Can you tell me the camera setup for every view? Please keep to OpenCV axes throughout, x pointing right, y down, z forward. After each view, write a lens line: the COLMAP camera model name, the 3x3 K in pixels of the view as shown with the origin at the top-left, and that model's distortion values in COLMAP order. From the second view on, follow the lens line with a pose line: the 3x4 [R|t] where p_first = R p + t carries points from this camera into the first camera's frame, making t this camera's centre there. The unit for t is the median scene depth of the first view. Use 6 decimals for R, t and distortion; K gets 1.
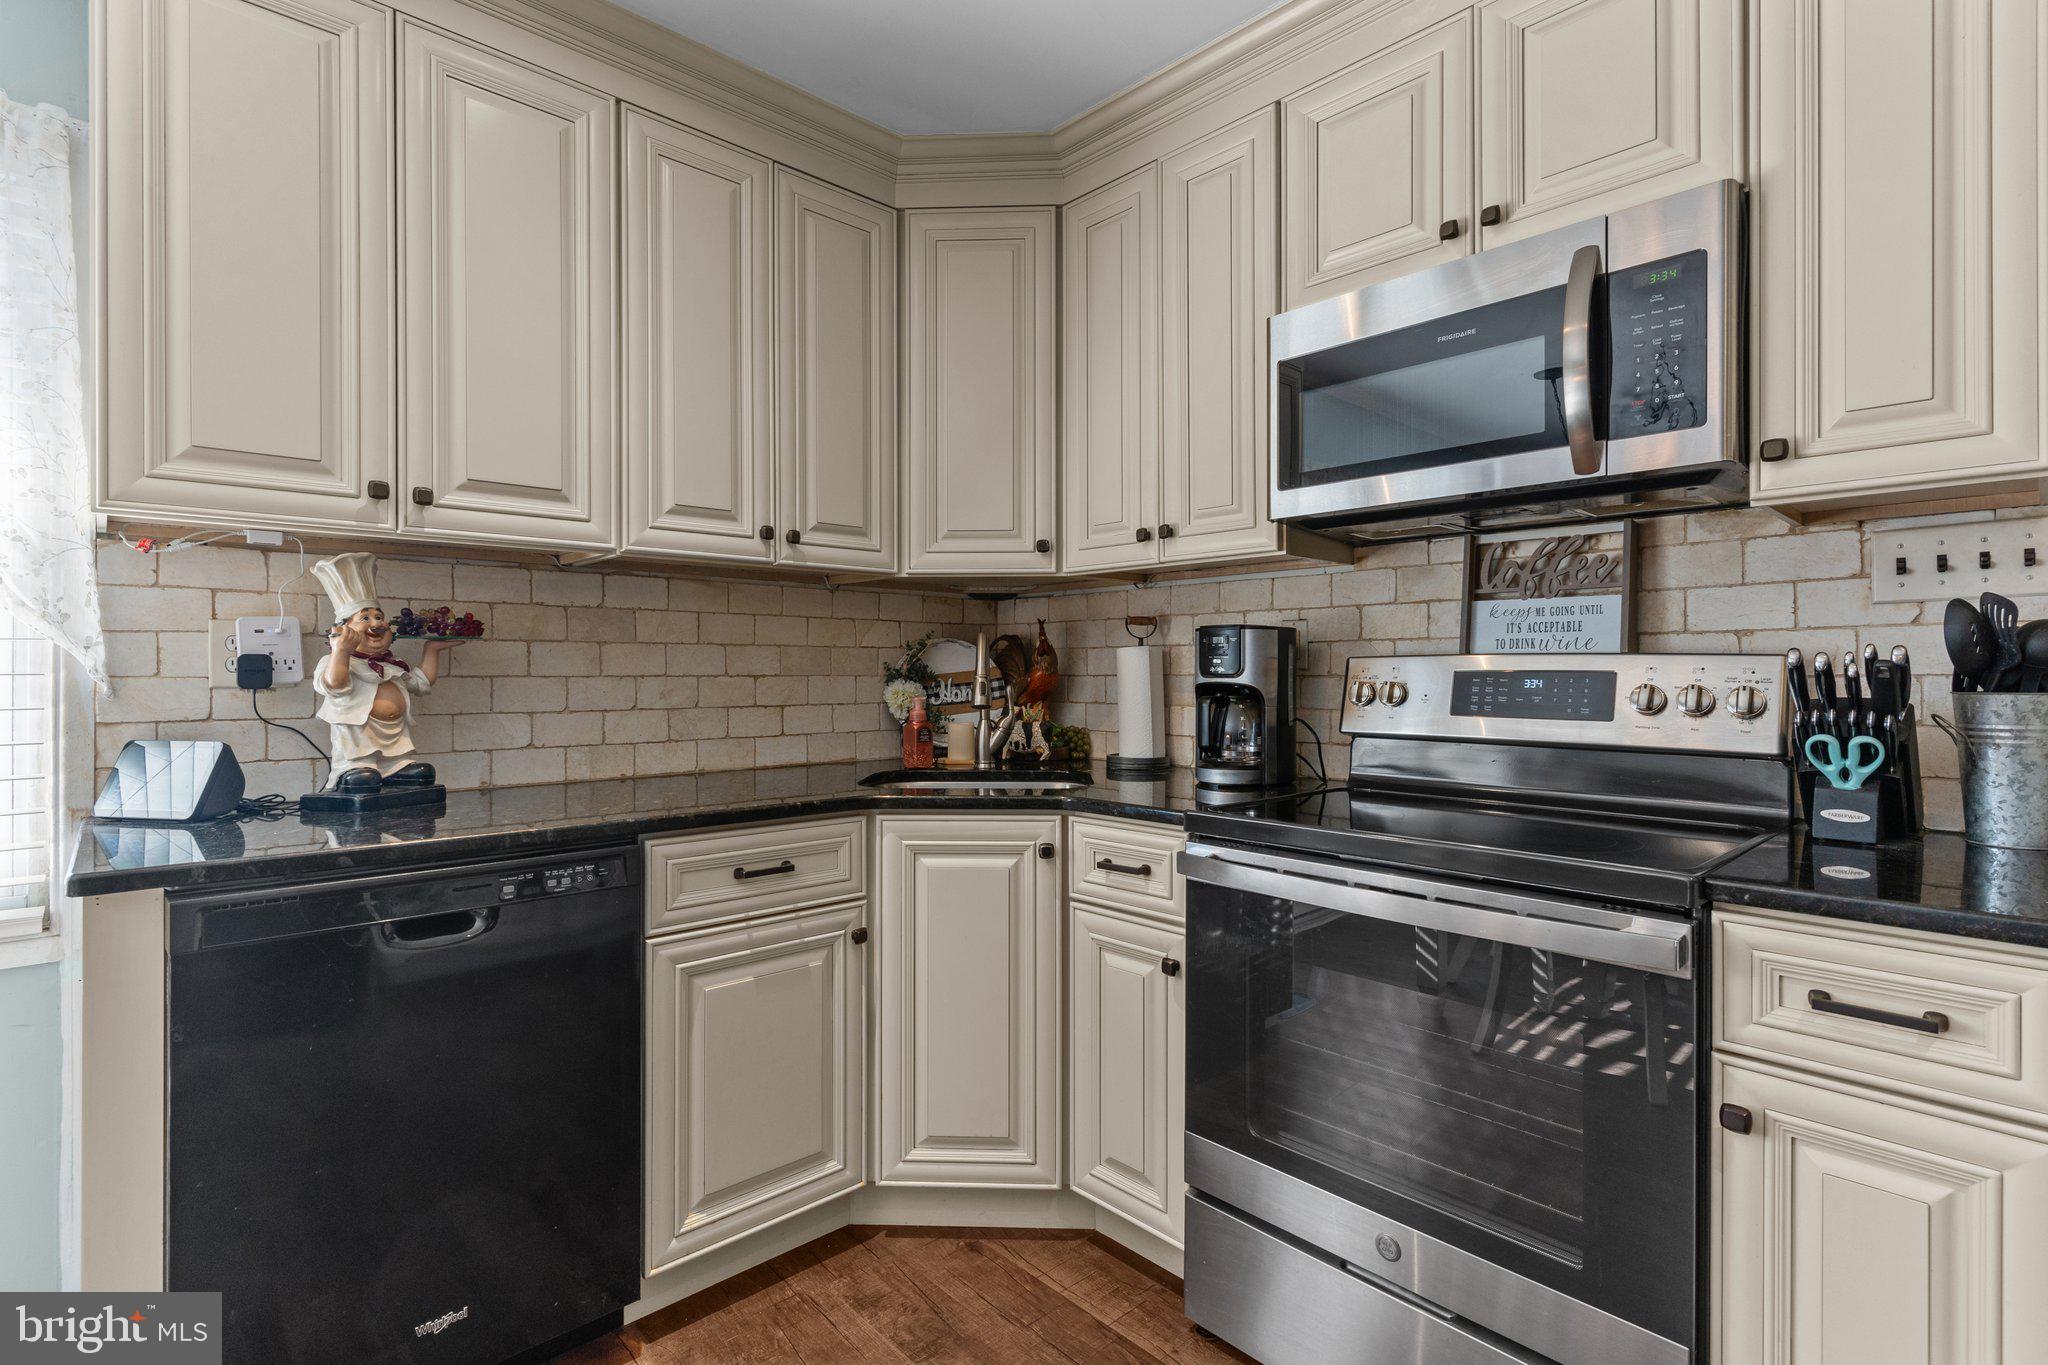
lens RADIAL K [[965.4, 0, 1026.4], [0, 965.4, 673.7], [0, 0, 1]] dist [-0.002637, -0.000492]
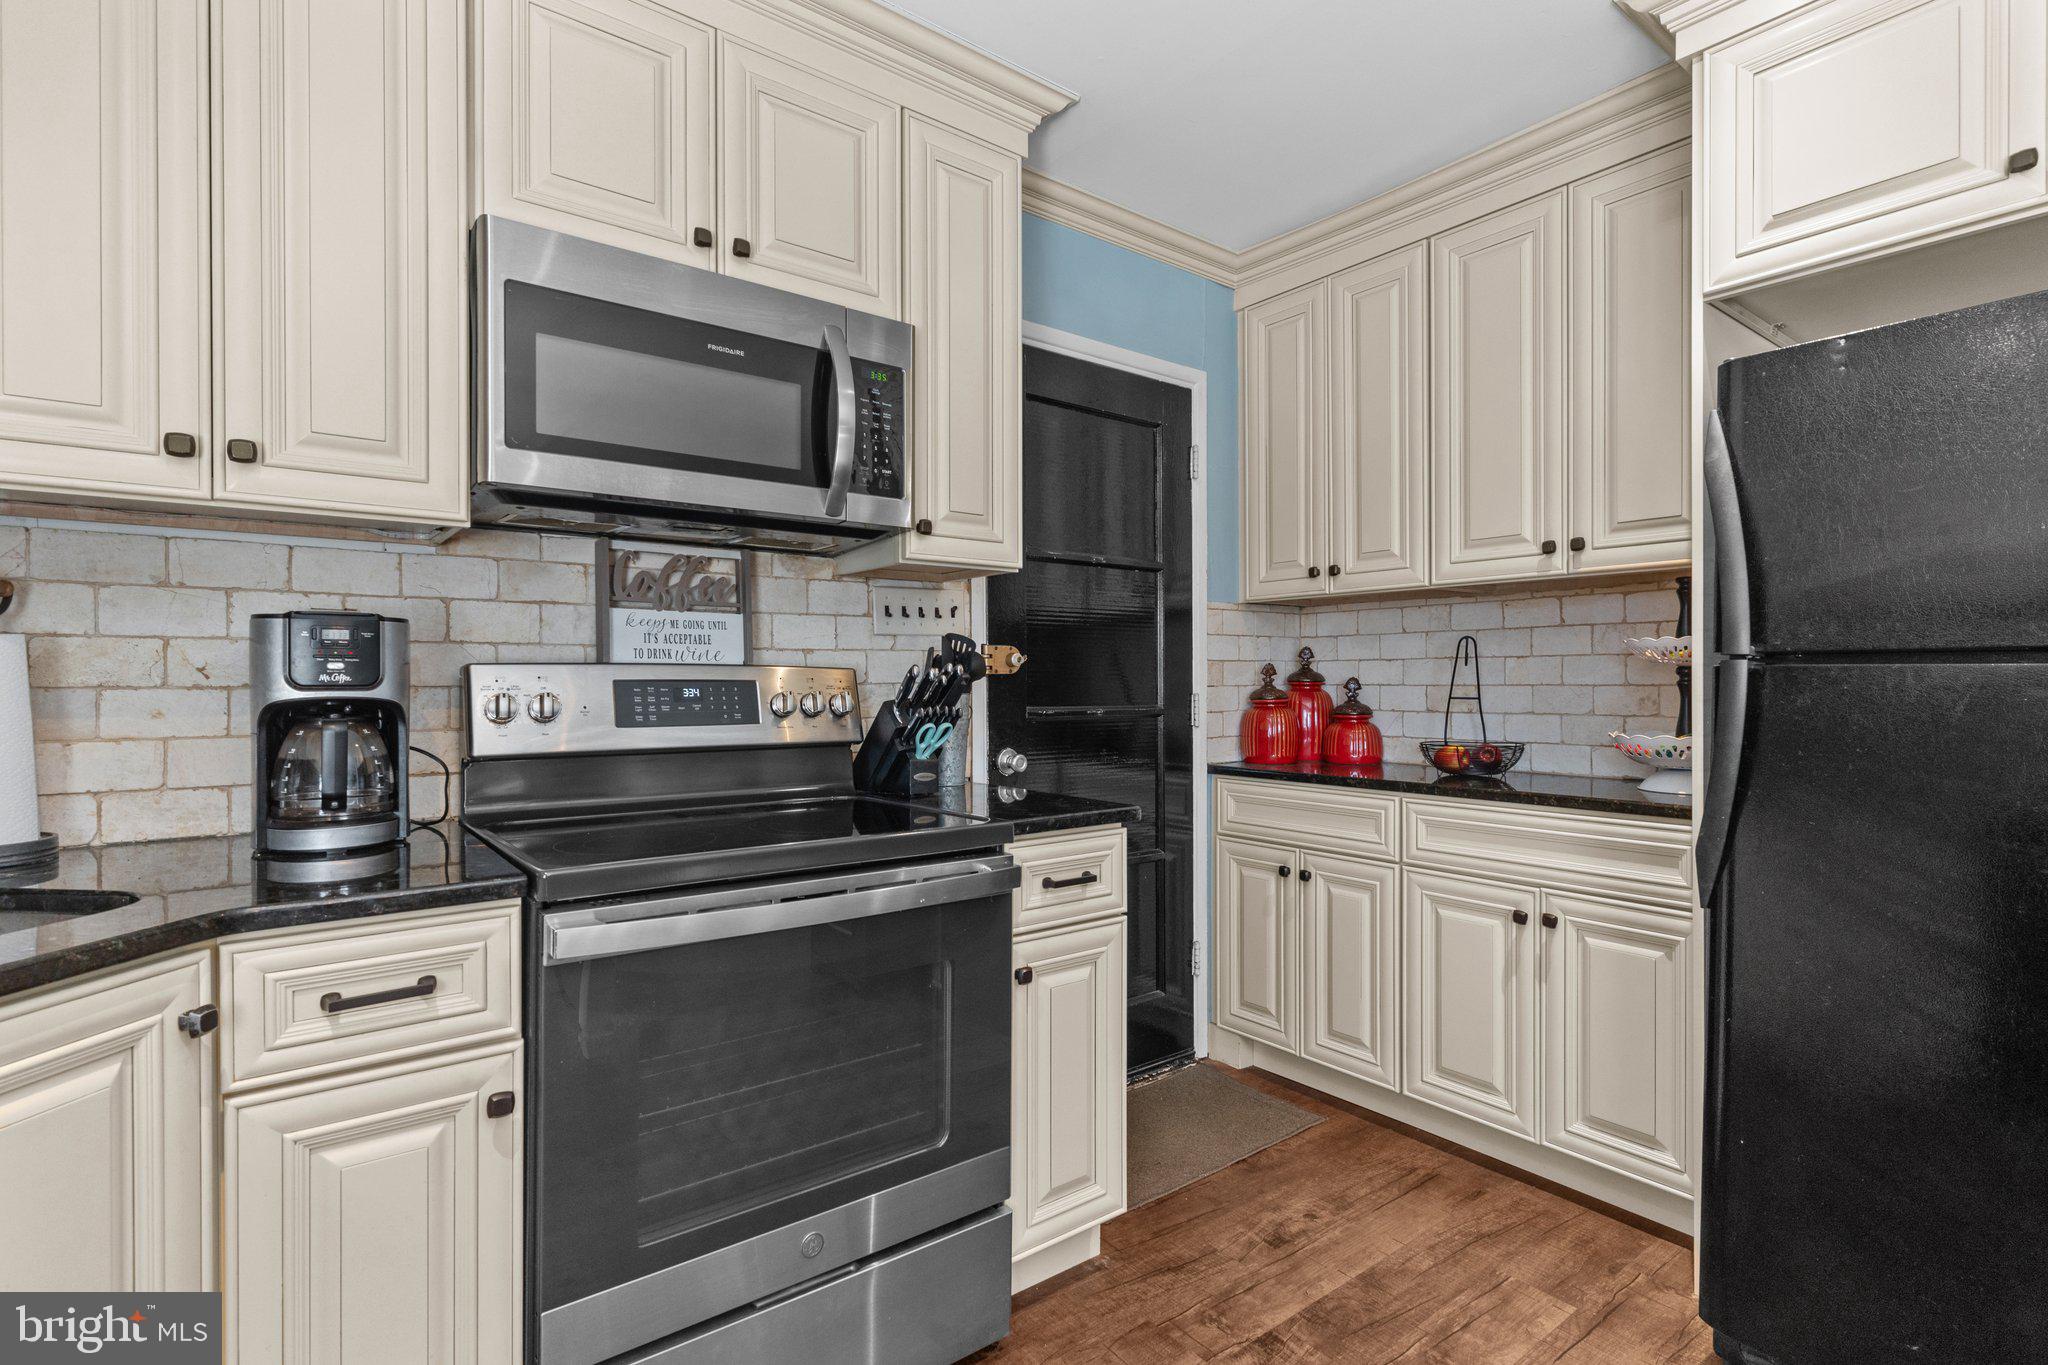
lens RADIAL K [[986.0, 0, 1024.0], [0, 986.0, 682.5], [0, 0, 1]] dist [0.000811, -0.000187]
pose [[0.093664, -0.000660, 0.995604, -0.490884], [0.003375, 0.999994, 0.000345, 0.000086], [-0.995598, 0.003328, 0.093665, 0.519368]]
